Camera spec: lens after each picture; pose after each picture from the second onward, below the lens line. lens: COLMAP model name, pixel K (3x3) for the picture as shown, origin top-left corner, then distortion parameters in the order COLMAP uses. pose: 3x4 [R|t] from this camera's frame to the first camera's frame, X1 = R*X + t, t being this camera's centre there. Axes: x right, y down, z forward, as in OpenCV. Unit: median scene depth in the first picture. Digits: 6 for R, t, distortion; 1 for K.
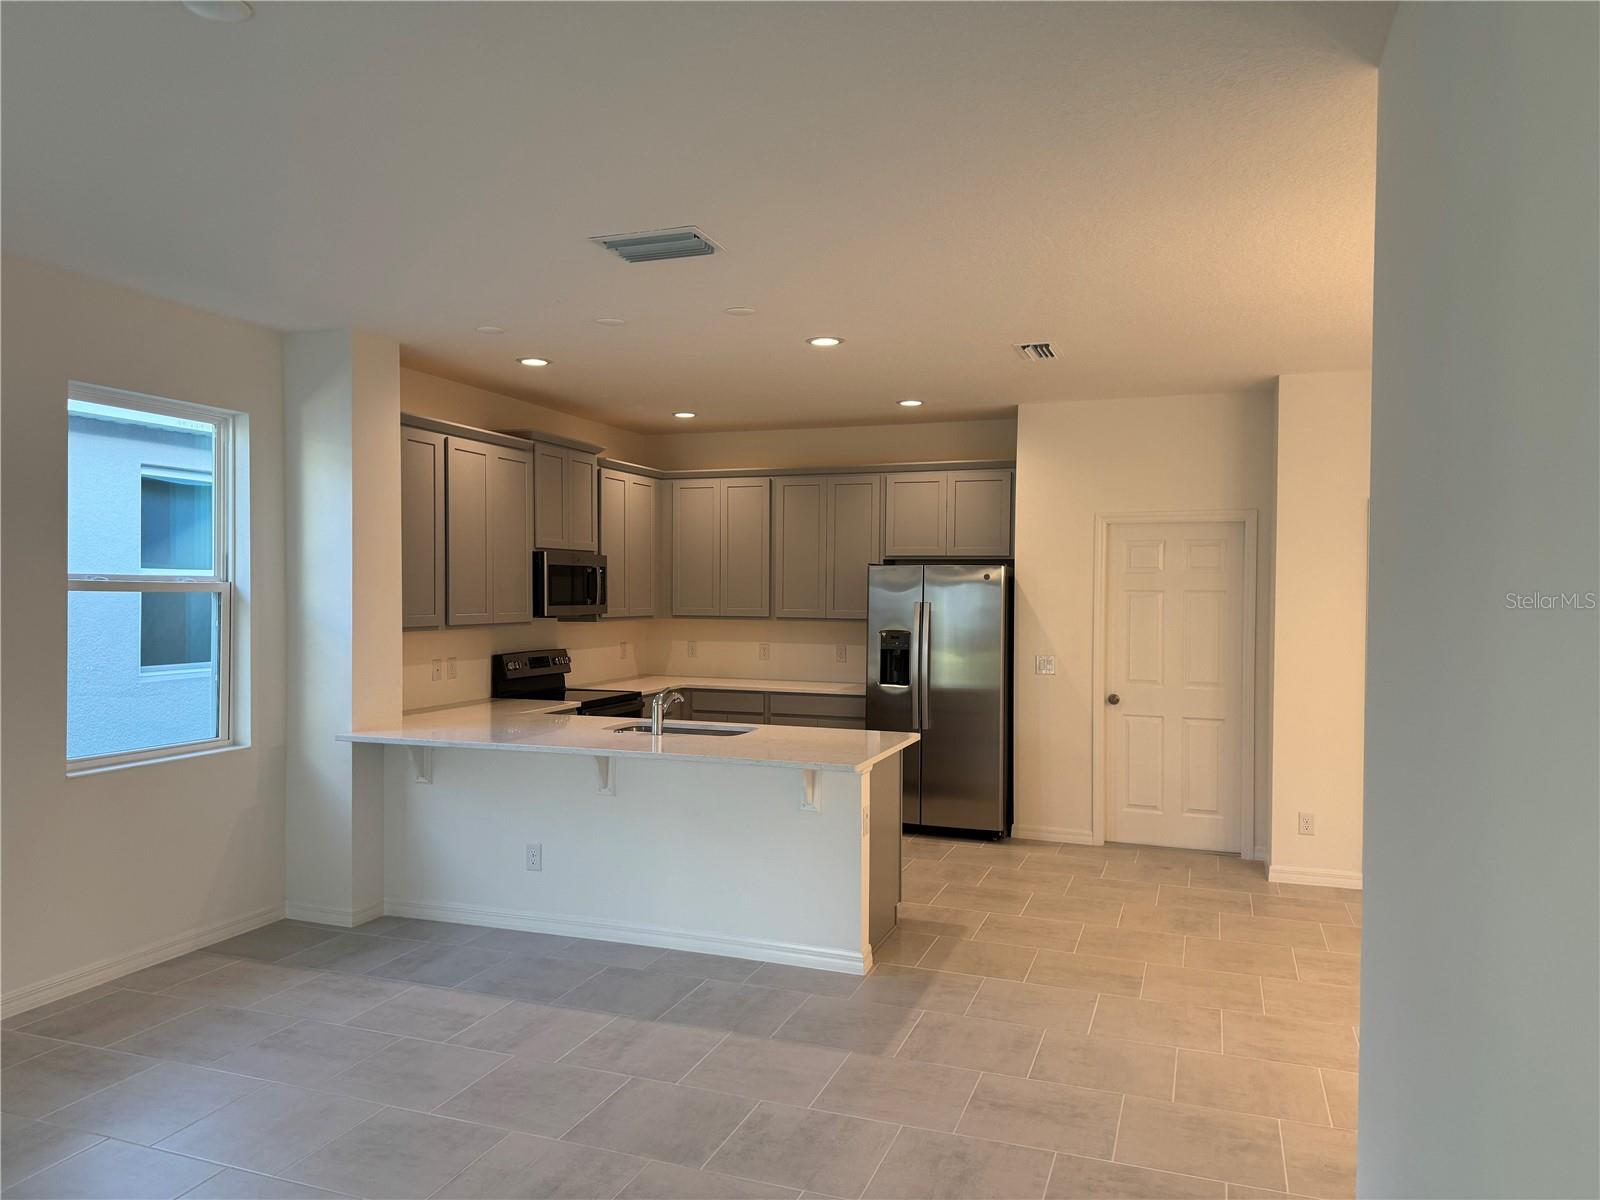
lens RADIAL K [[1117.2, 0, 800.0], [0, 1117.2, 600.0], [0, 0, 1]] dist [0.191435, -0.351352]
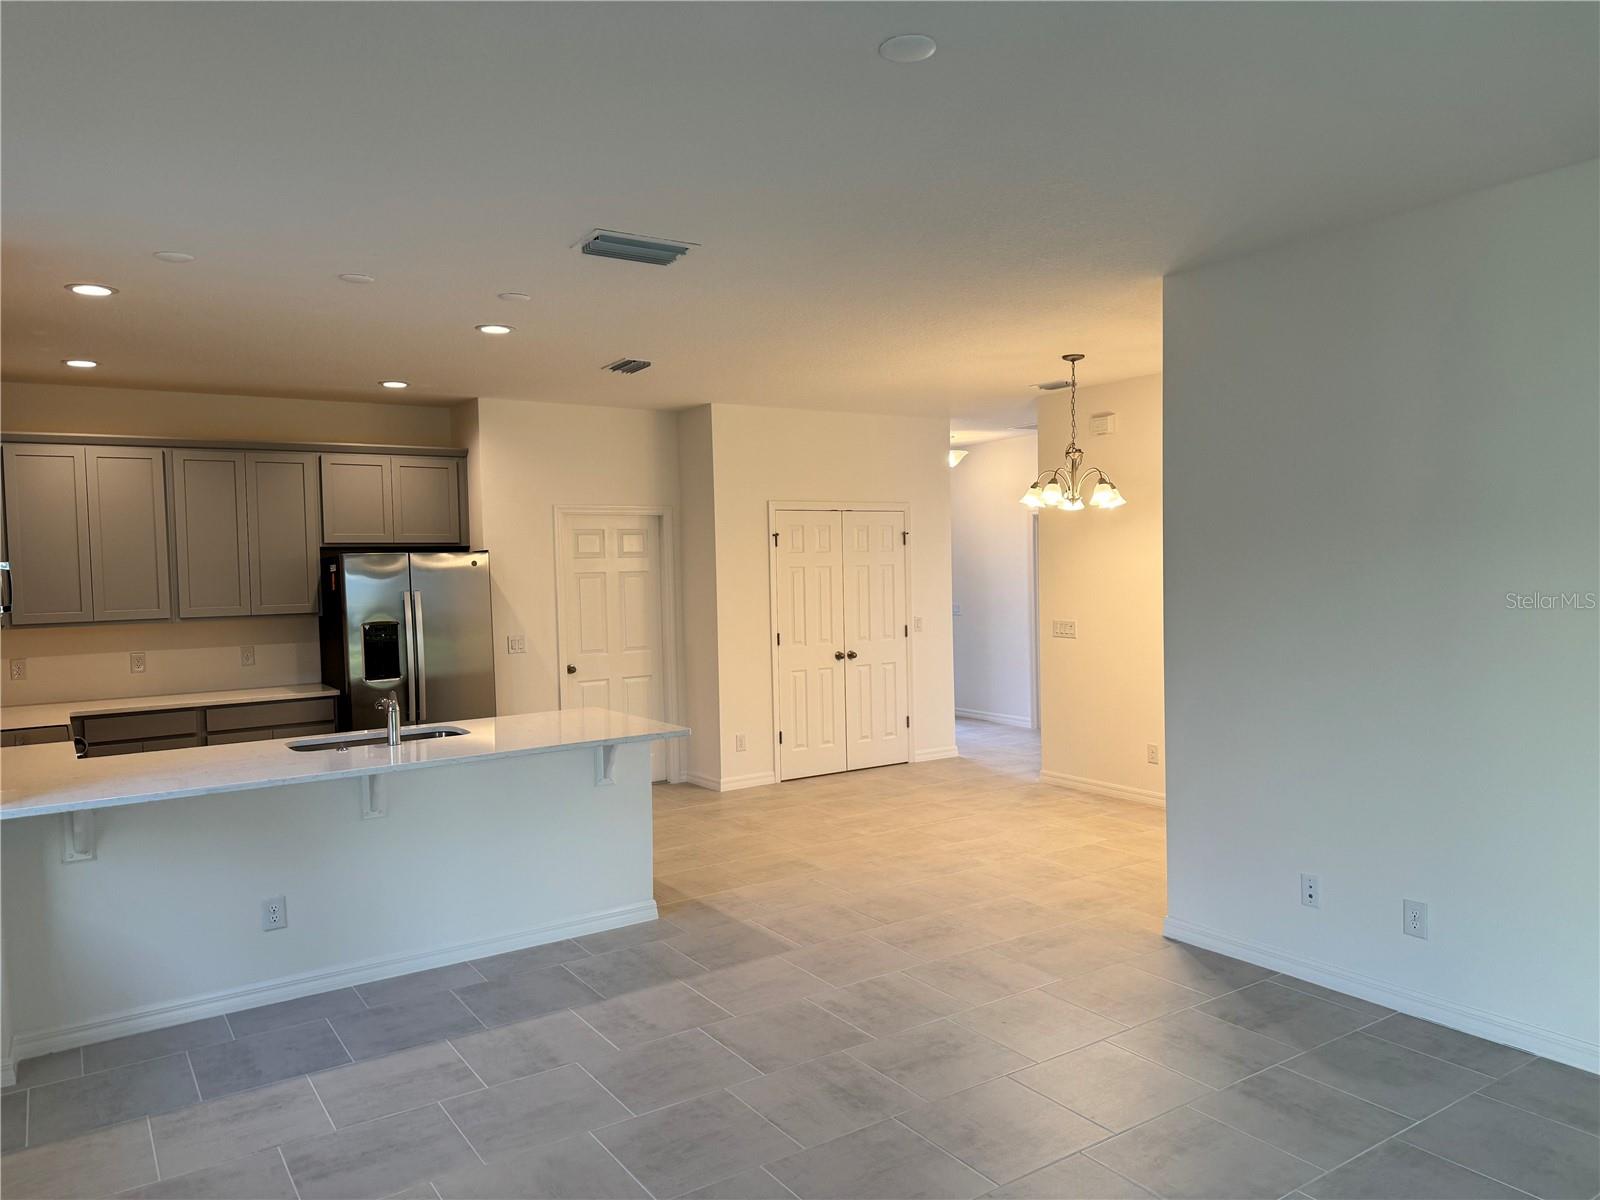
lens RADIAL K [[1117.7, 0, 800.0], [0, 1117.7, 600.0], [0, 0, 1]] dist [0.076646, -0.093155]
pose [[0.584198, -0.048933, 0.810135, -0.664819], [0.037049, 0.998748, 0.033610, -0.014176], [-0.810765, 0.010380, 0.585280, 0.207899]]
